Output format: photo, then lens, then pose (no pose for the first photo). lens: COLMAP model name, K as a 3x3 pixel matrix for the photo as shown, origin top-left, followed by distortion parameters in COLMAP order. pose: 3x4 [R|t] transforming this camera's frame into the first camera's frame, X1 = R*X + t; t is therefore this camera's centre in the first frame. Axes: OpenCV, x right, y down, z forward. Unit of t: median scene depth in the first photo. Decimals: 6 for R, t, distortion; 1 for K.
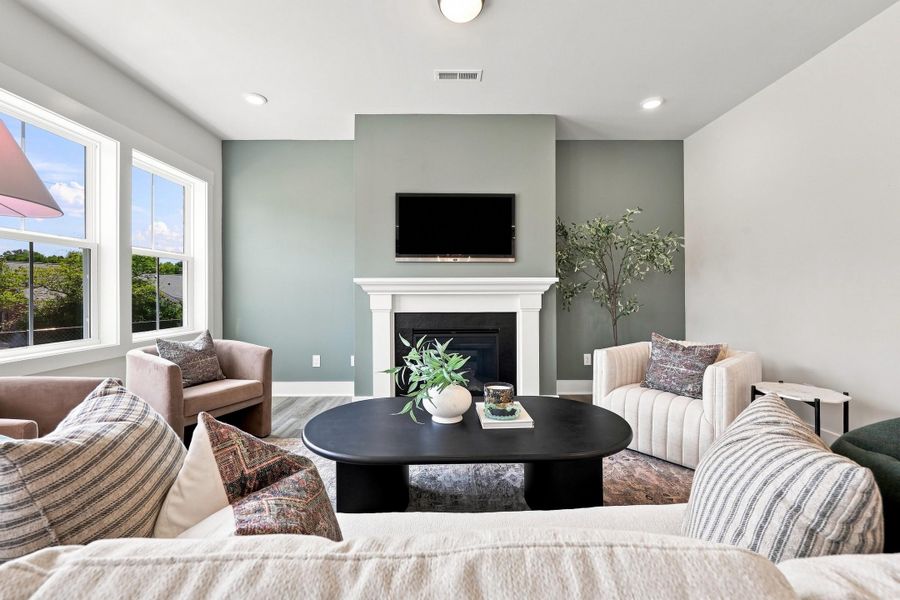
lens RADIAL K [[368.4, 0, 452.7], [0, 368.4, 293.1], [0, 0, 1]] dist [0.001645, 0.000125]
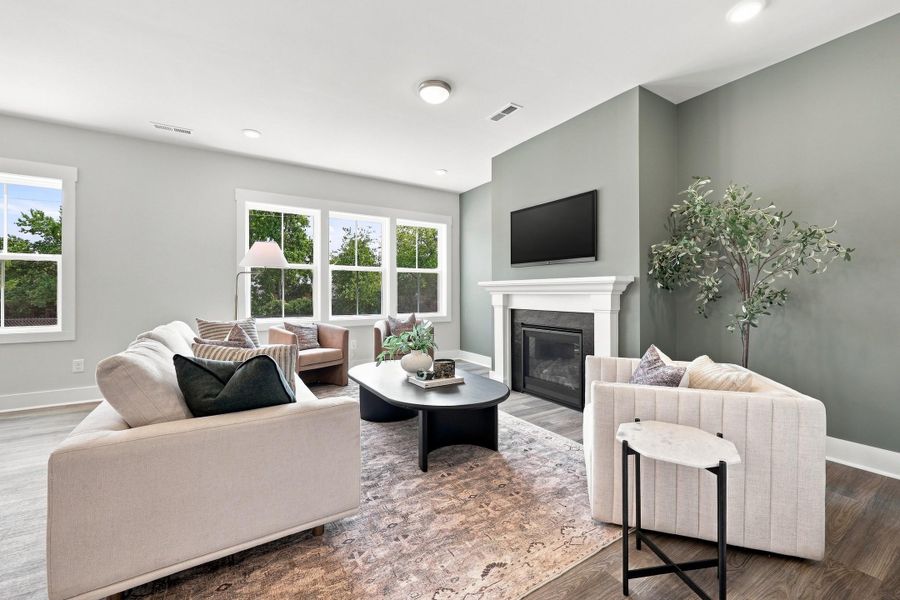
lens RADIAL K [[368.4, 0, 452.7], [0, 368.4, 293.1], [0, 0, 1]] dist [0.001645, 0.000125]
pose [[0.535020, 0.001327, -0.844839, 0.785539], [-0.000549, 0.999999, 0.001222, -0.001306], [0.844839, -0.000190, 0.535020, 0.176431]]
